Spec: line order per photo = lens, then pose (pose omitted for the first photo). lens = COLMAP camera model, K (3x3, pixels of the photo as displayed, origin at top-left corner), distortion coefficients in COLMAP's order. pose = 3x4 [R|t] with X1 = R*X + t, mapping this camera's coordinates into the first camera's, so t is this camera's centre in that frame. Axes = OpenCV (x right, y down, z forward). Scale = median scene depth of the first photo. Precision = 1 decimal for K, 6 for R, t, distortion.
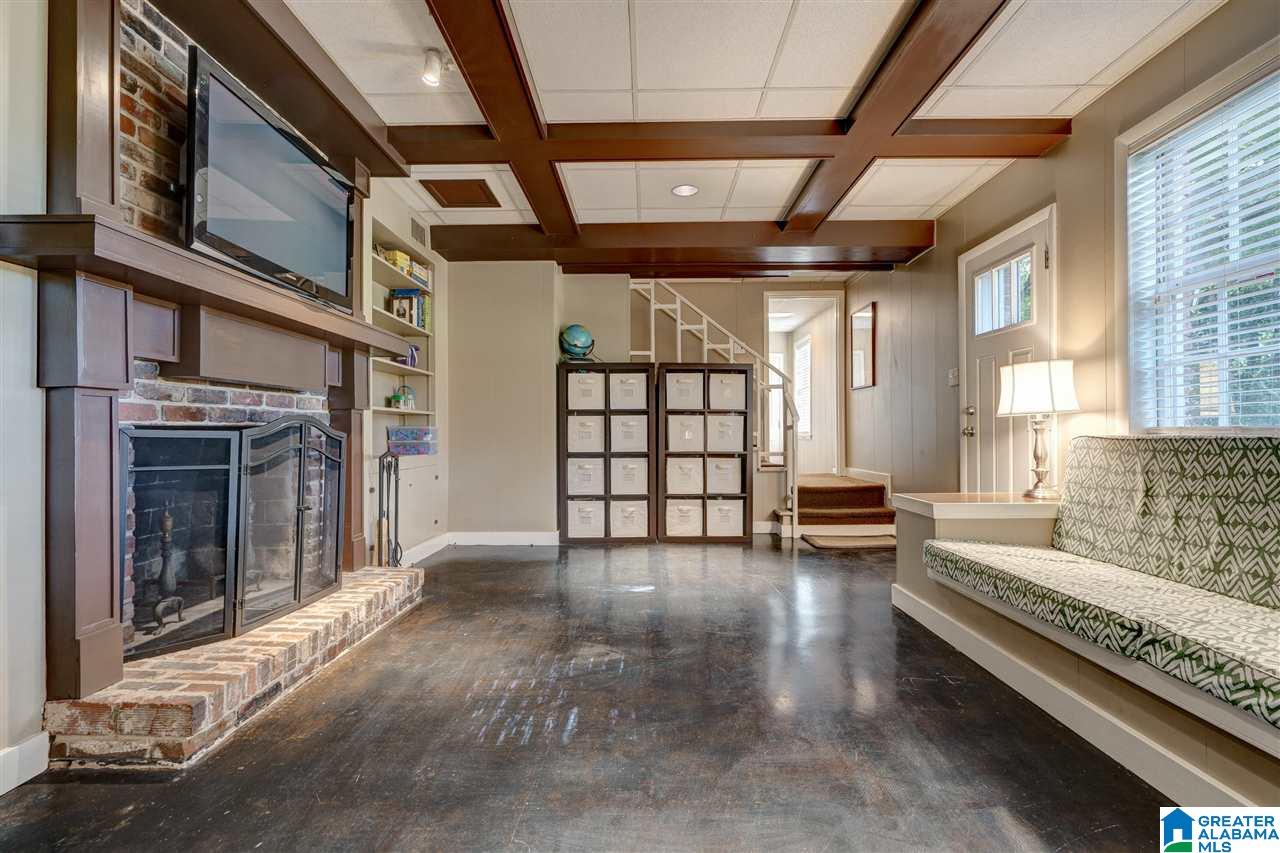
lens RADIAL K [[581.3, 0, 641.2], [0, 581.3, 429.6], [0, 0, 1]] dist [-0.000651, -0.000006]
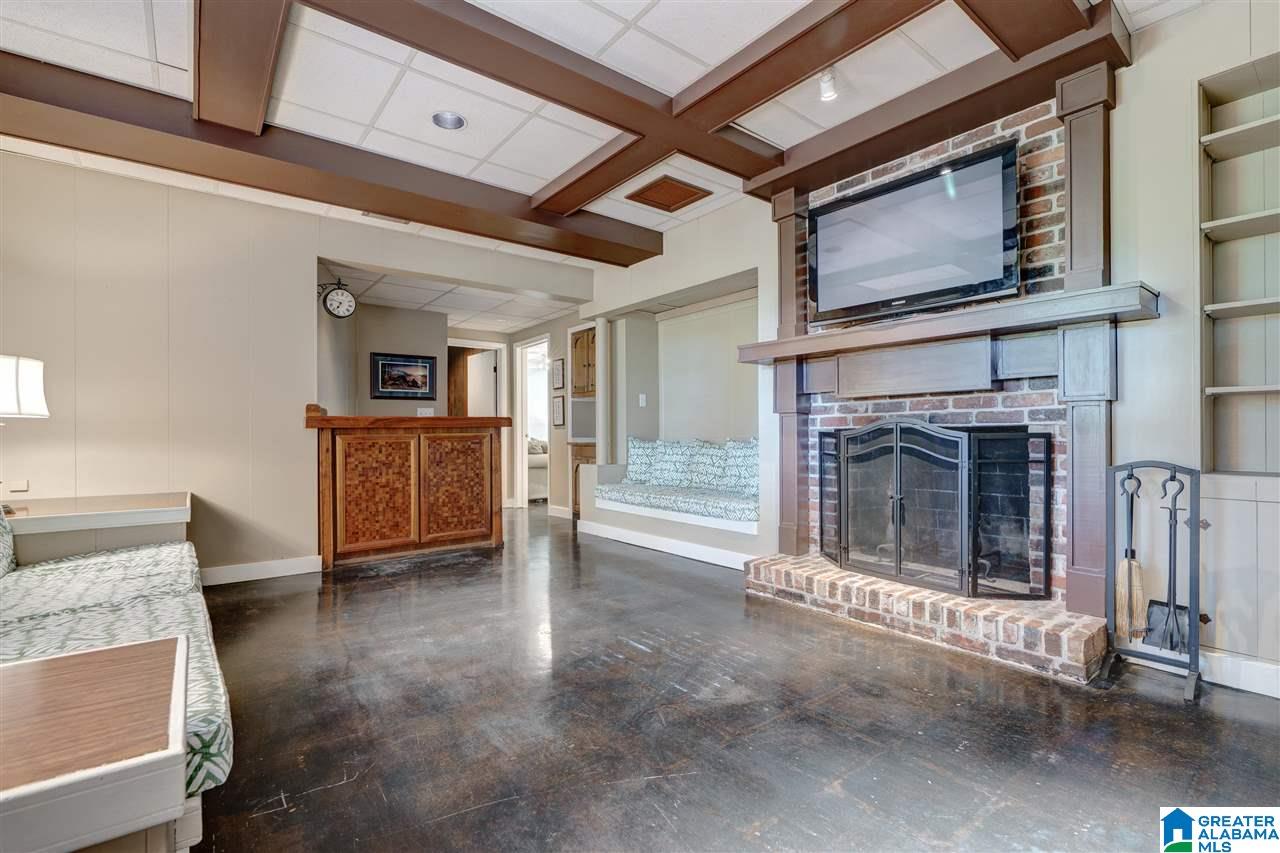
lens RADIAL K [[581.3, 0, 641.2], [0, 581.3, 432.2], [0, 0, 1]] dist [-0.000651, -0.000006]
pose [[-0.778945, 0.004268, -0.627078, 0.578394], [0.010721, 0.999921, -0.006512, 0.005783], [0.627001, -0.011796, -0.778929, 1.649254]]
